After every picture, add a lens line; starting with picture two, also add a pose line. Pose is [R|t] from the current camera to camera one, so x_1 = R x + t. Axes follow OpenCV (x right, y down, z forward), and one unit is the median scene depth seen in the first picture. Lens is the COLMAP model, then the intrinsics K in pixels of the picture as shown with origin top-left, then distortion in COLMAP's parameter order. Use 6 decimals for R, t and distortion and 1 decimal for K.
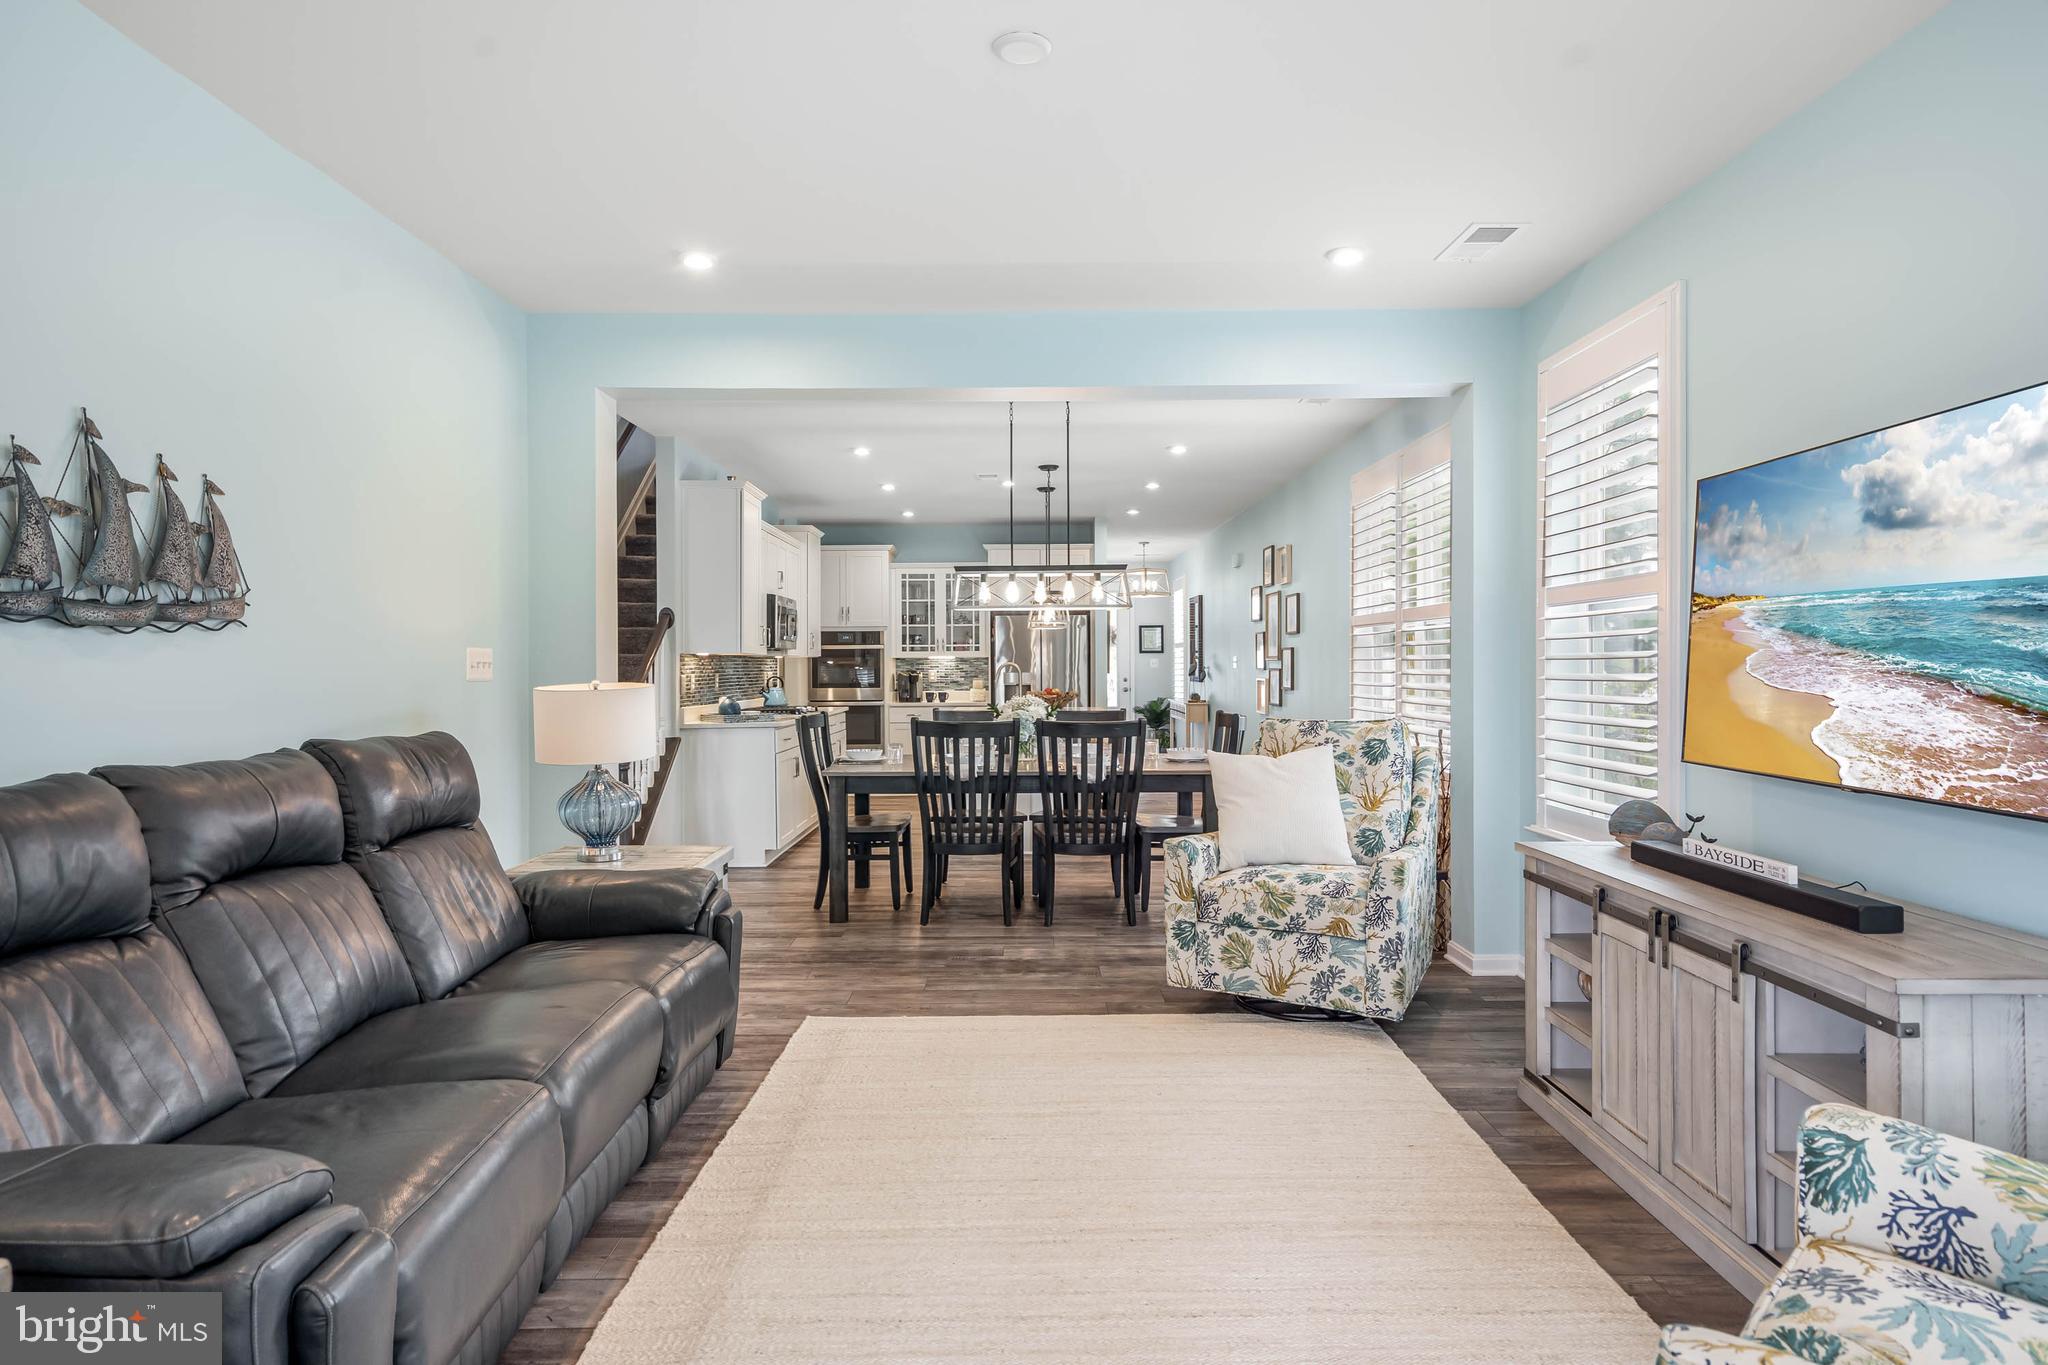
lens RADIAL K [[1155.9, 0, 1011.6], [0, 1155.9, 668.6], [0, 0, 1]] dist [0.000260, 0.000195]
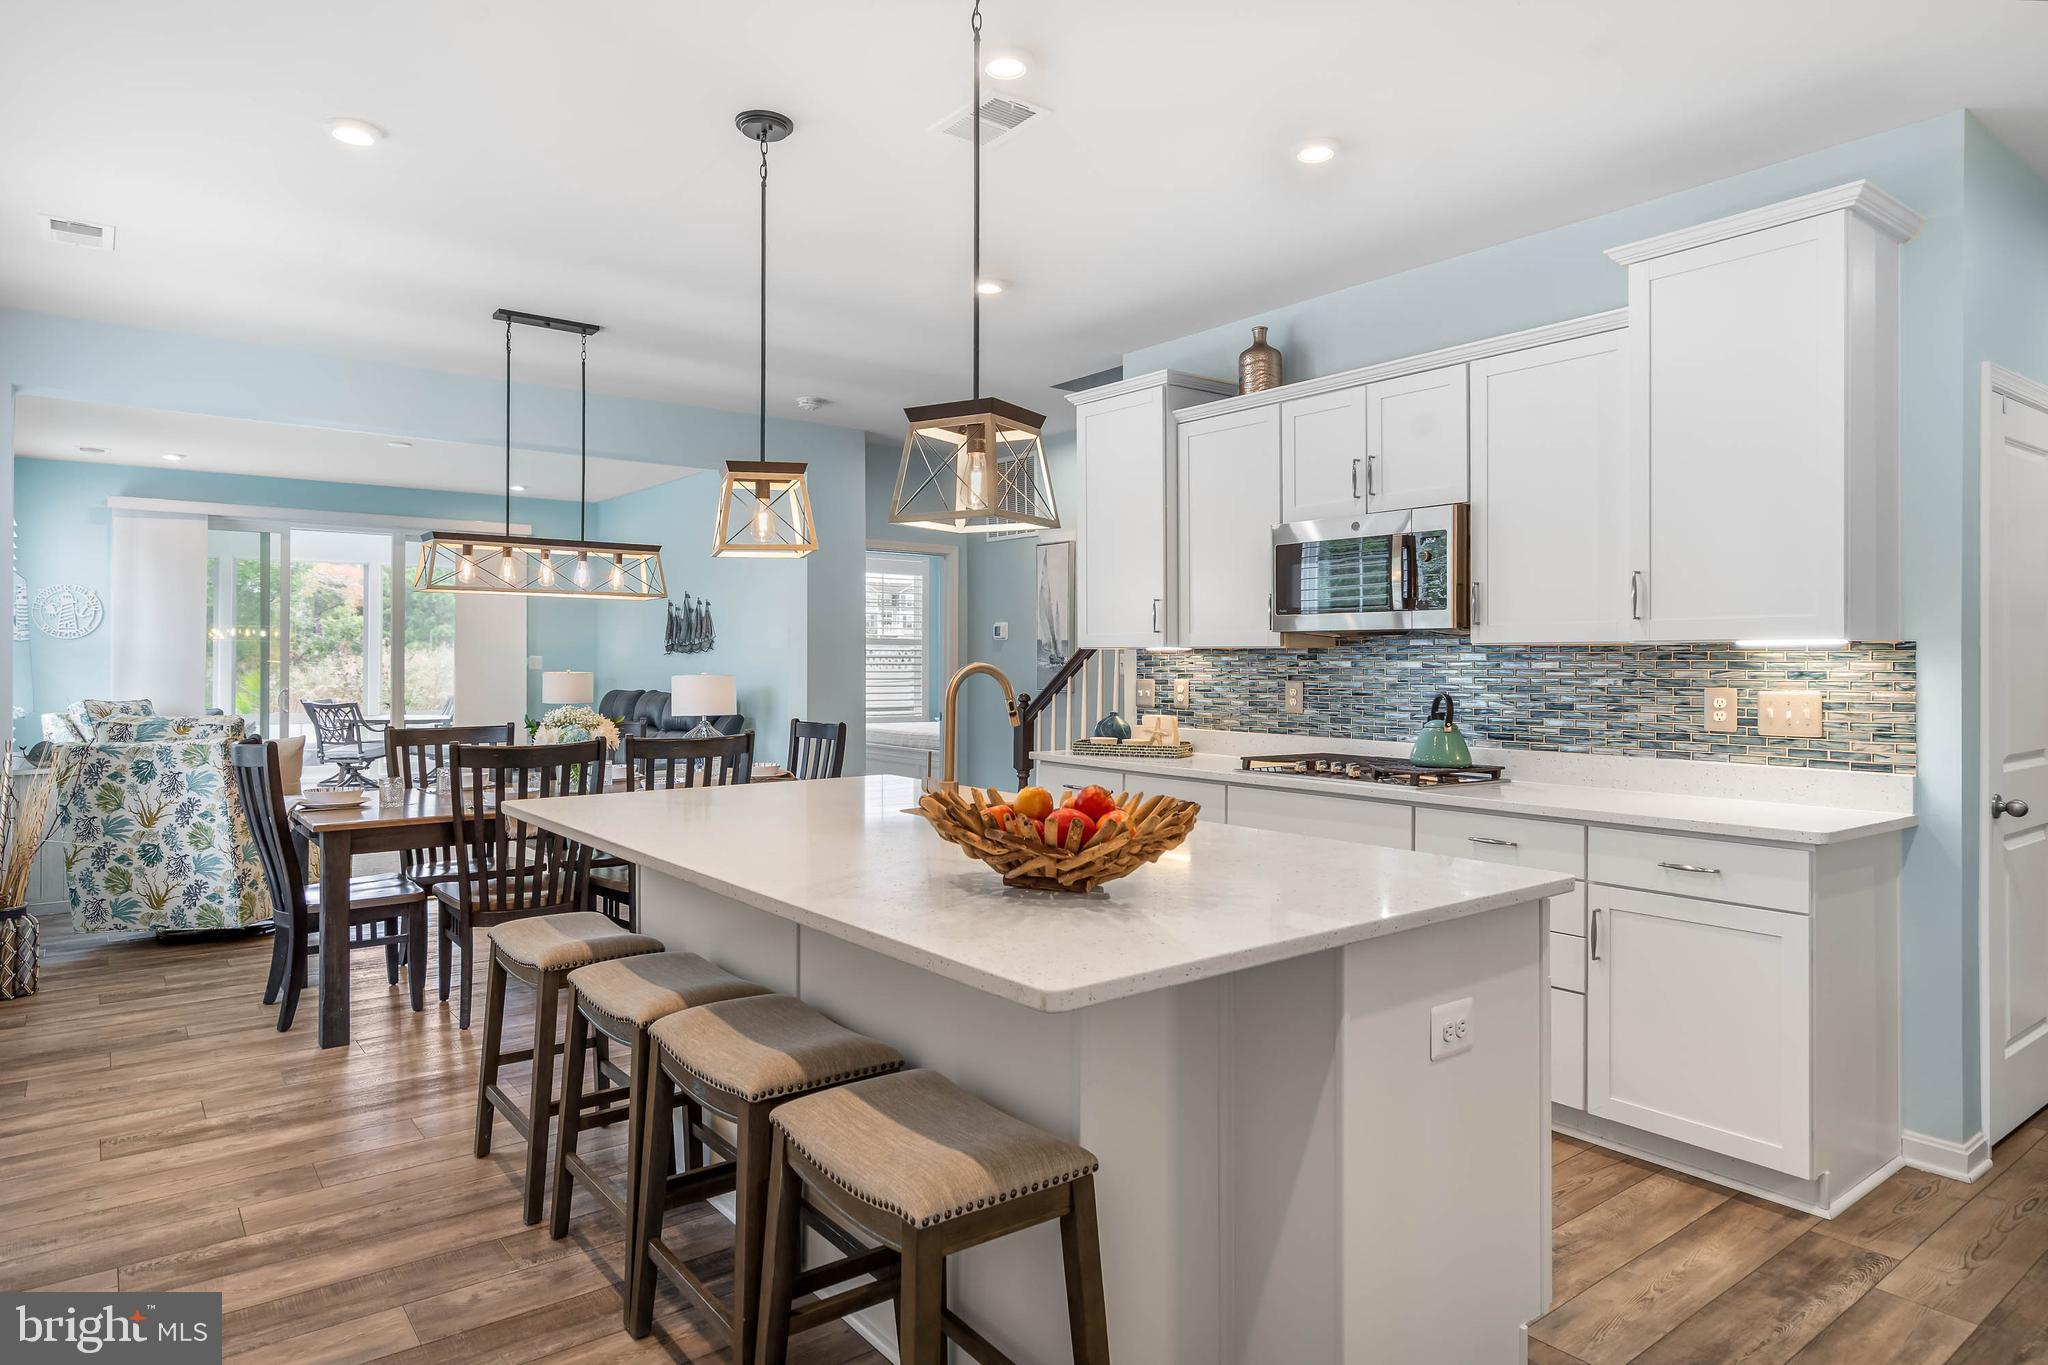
lens RADIAL K [[1198.4, 0, 1018.1], [0, 1198.4, 653.9], [0, 0, 1]] dist [0.003490, 0.000561]
pose [[-0.785450, -0.001751, -0.618923, 0.149708], [-0.000671, 0.999998, -0.001979, -0.005411], [0.618925, -0.001139, -0.785449, 0.992825]]
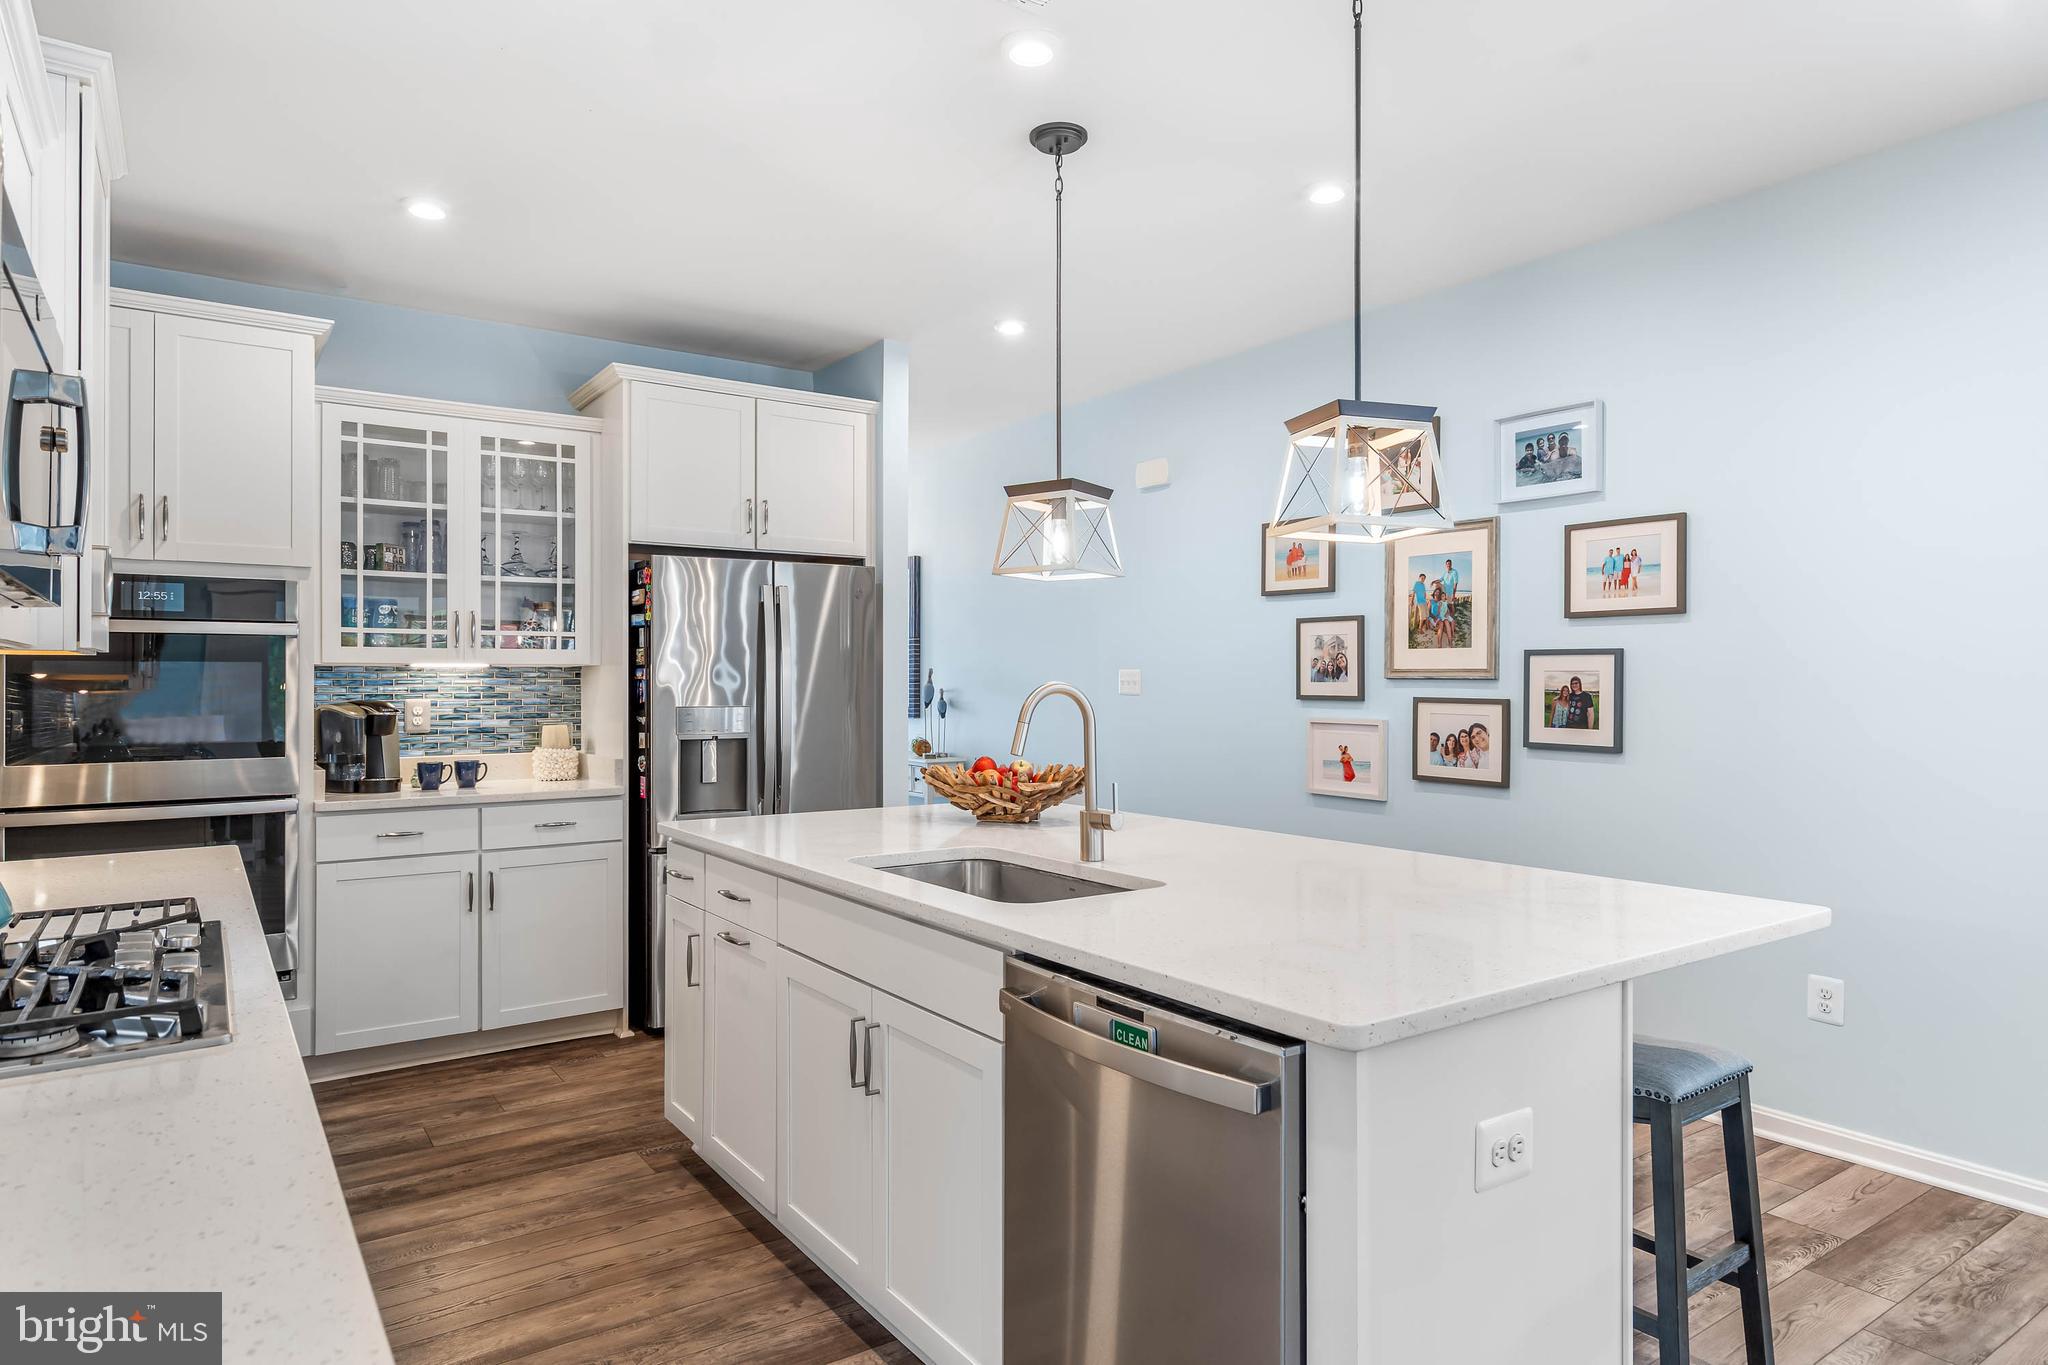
lens RADIAL K [[1186.3, 0, 1018.6], [0, 1186.3, 681.3], [0, 0, 1]] dist [-0.000253, -0.000142]
pose [[0.816327, 0.004154, 0.577575, -0.137385], [-0.001847, 0.999988, -0.004582, -0.003263], [-0.577587, 0.002674, 0.816325, 0.609039]]
